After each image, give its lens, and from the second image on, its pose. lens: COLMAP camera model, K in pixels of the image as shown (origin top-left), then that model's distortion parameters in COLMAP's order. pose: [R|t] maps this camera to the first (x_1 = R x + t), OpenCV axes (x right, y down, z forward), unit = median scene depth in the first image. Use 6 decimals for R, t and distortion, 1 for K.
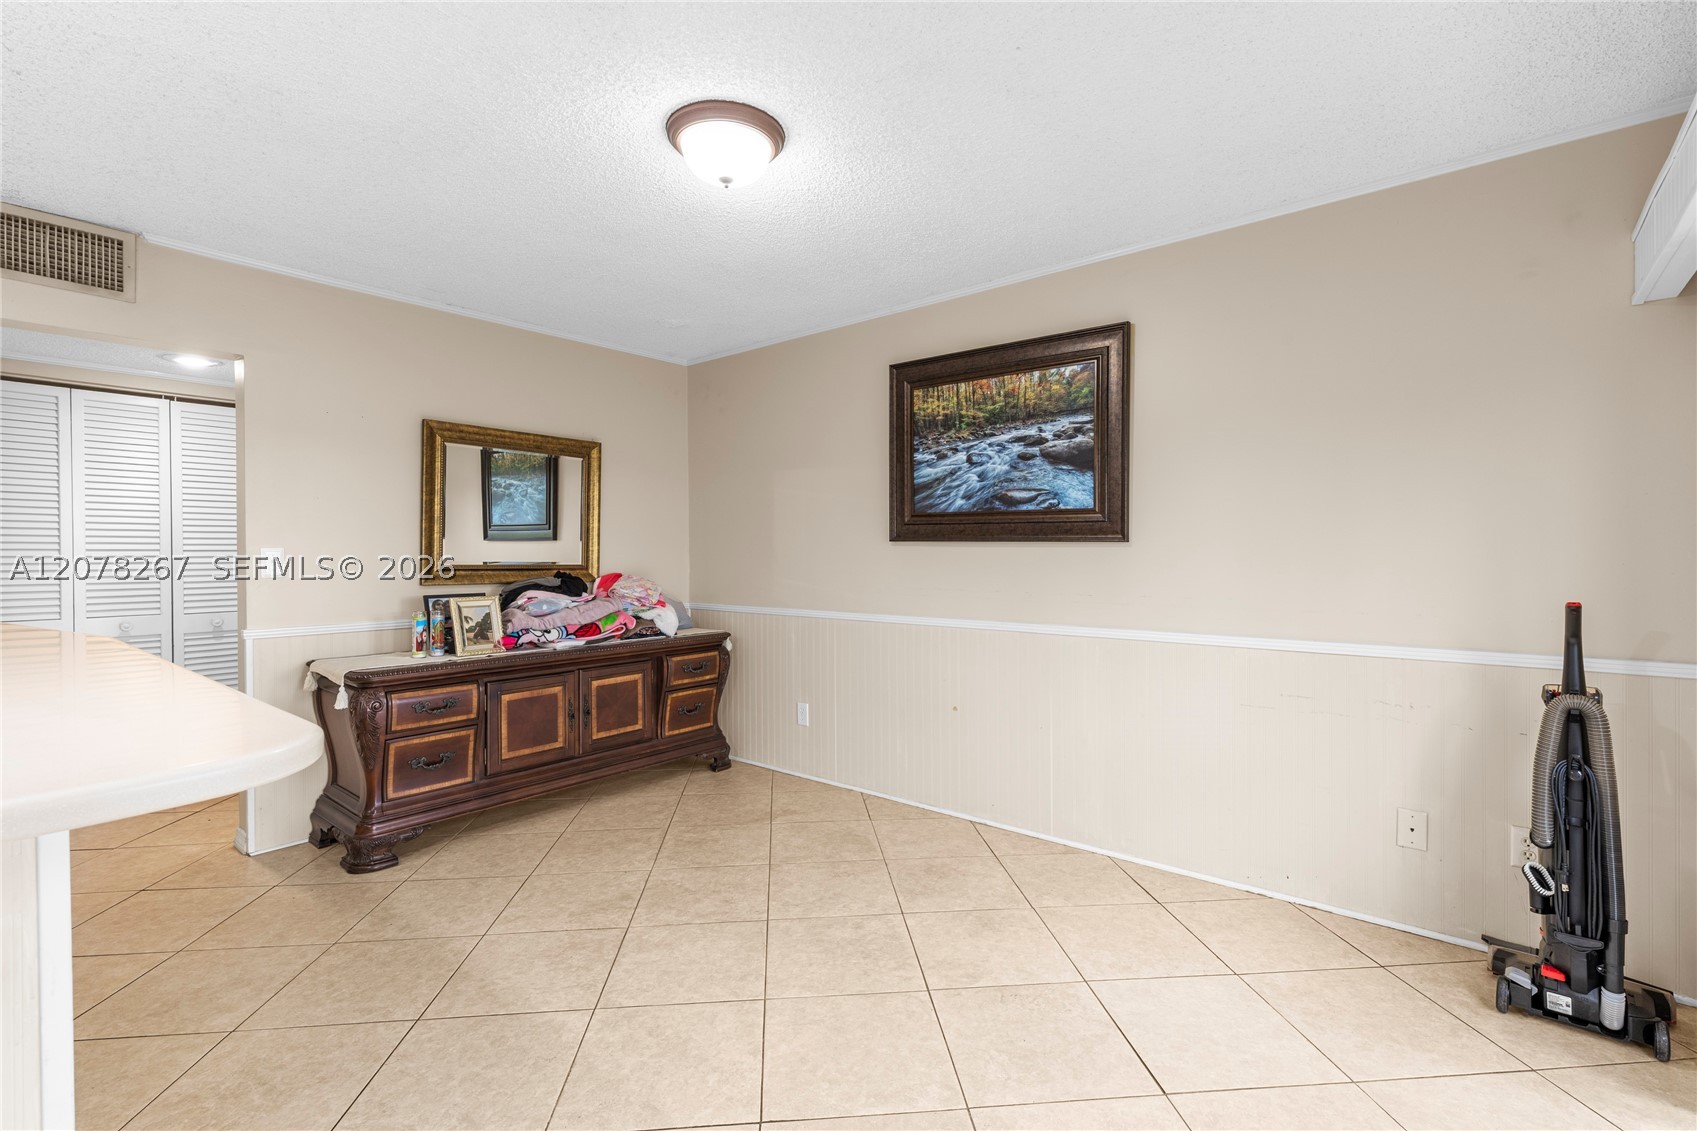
lens RADIAL K [[773.8, 0, 848.0], [0, 773.8, 560.7], [0, 0, 1]] dist [0.005719, 0.000175]
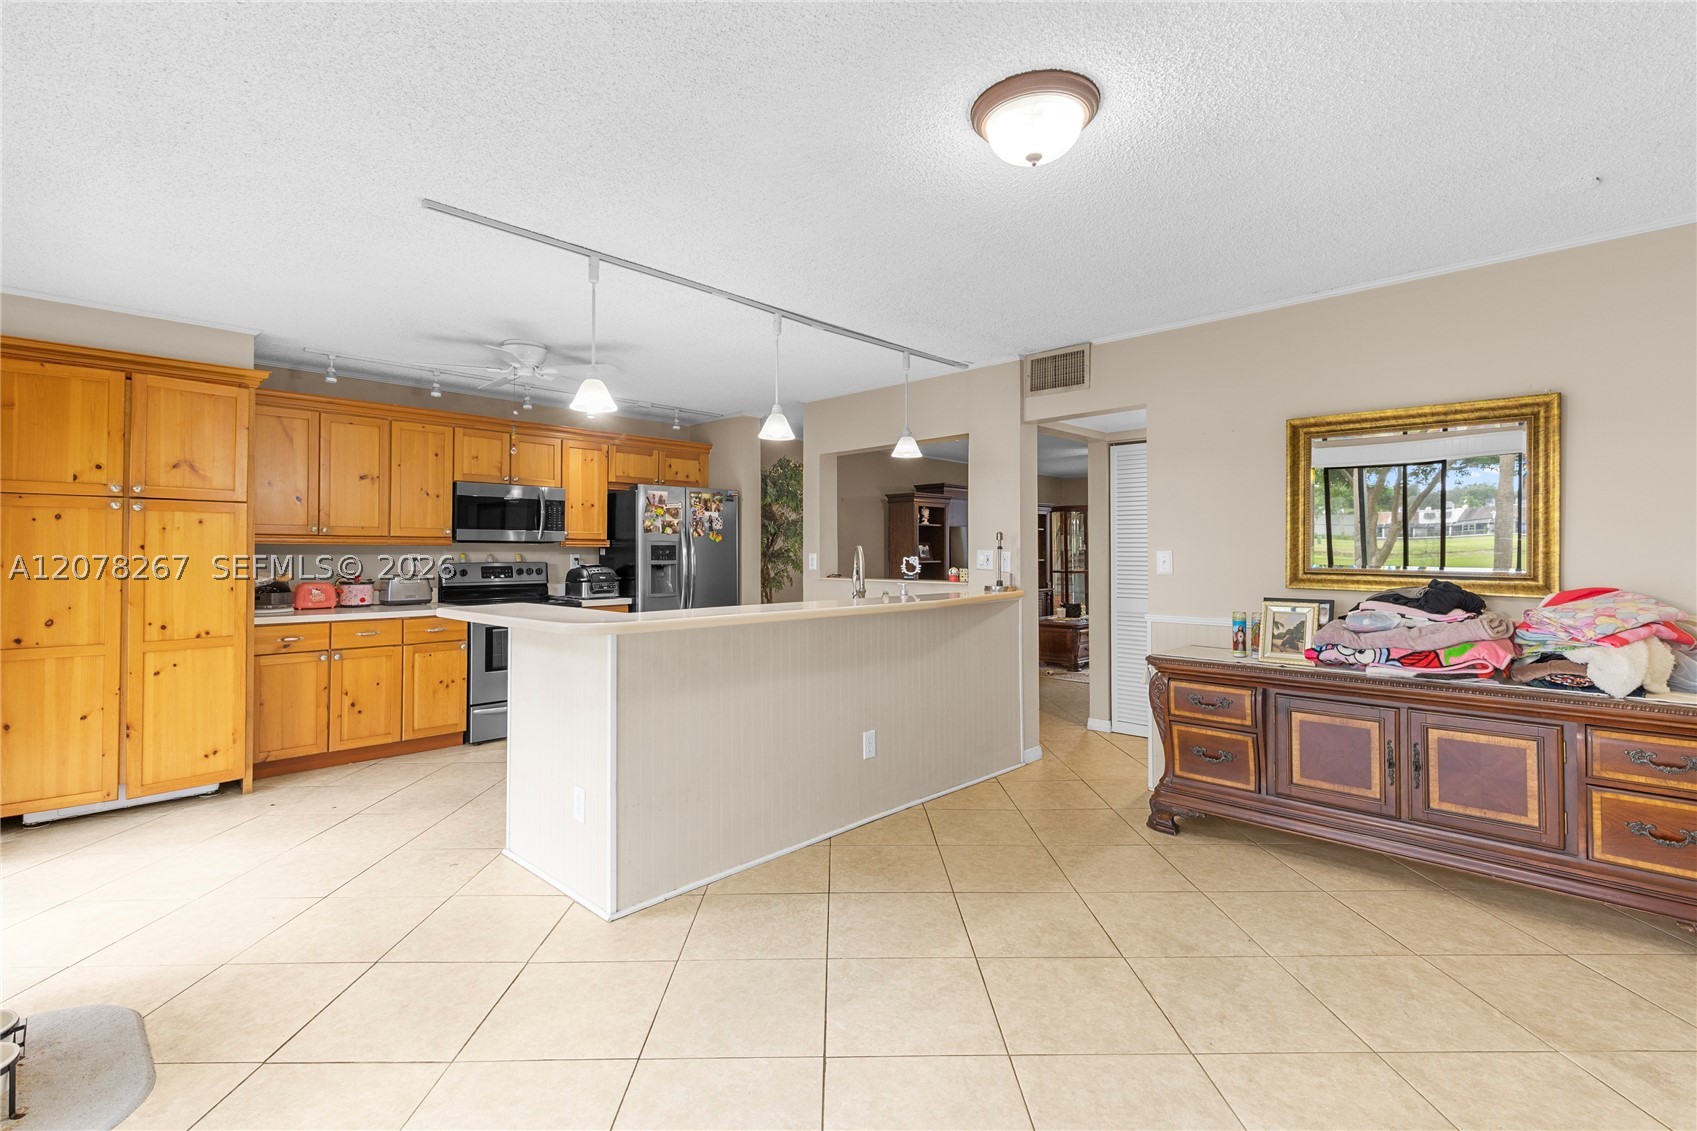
lens RADIAL K [[773.8, 0, 844.7], [0, 773.8, 539.4], [0, 0, 1]] dist [0.005719, 0.000175]
pose [[-0.090555, -0.012105, -0.995818, 0.501832], [-0.006424, 0.999912, -0.011570, -0.015348], [0.995871, 0.005350, -0.090625, 0.542186]]
